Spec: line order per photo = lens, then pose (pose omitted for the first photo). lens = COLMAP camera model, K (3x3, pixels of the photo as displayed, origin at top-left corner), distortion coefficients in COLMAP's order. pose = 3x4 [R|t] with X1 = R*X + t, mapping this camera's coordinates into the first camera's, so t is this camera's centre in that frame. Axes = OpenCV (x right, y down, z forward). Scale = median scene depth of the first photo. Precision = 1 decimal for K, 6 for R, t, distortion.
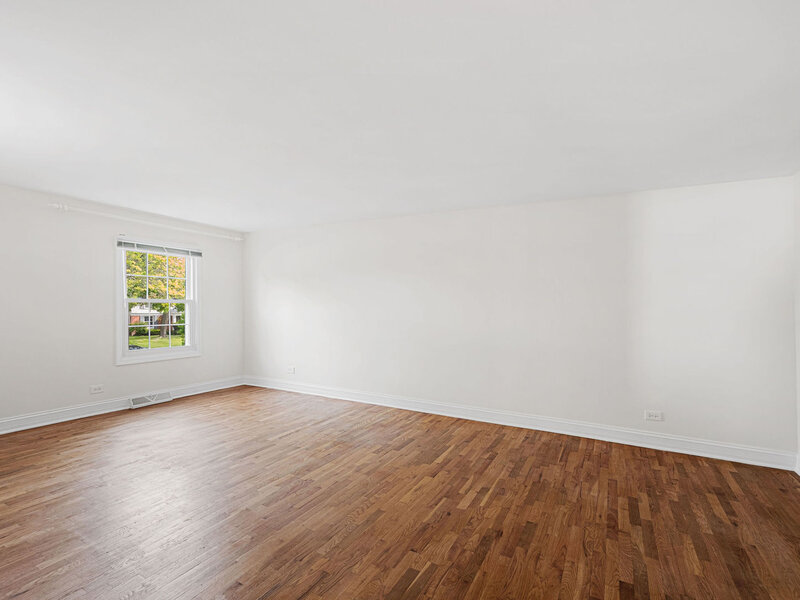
lens RADIAL K [[396.6, 0, 399.8], [0, 396.6, 302.3], [0, 0, 1]] dist [-0.010437, -0.000335]
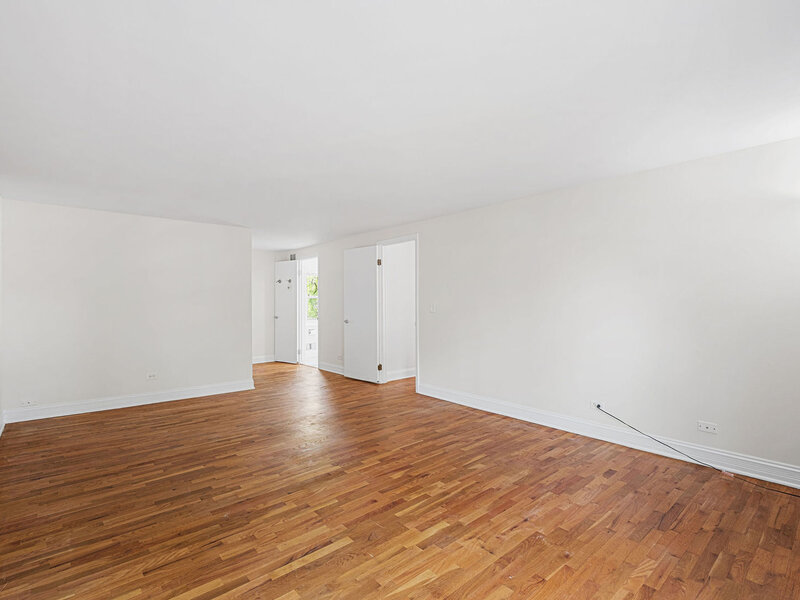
lens RADIAL K [[396.6, 0, 400.1], [0, 396.6, 300.1], [0, 0, 1]] dist [-0.010437, -0.000335]
pose [[-0.937150, -0.011599, 0.348735, -0.646910], [-0.012544, 0.999921, -0.000452, -0.002989], [-0.348702, -0.004798, -0.937221, 1.645213]]
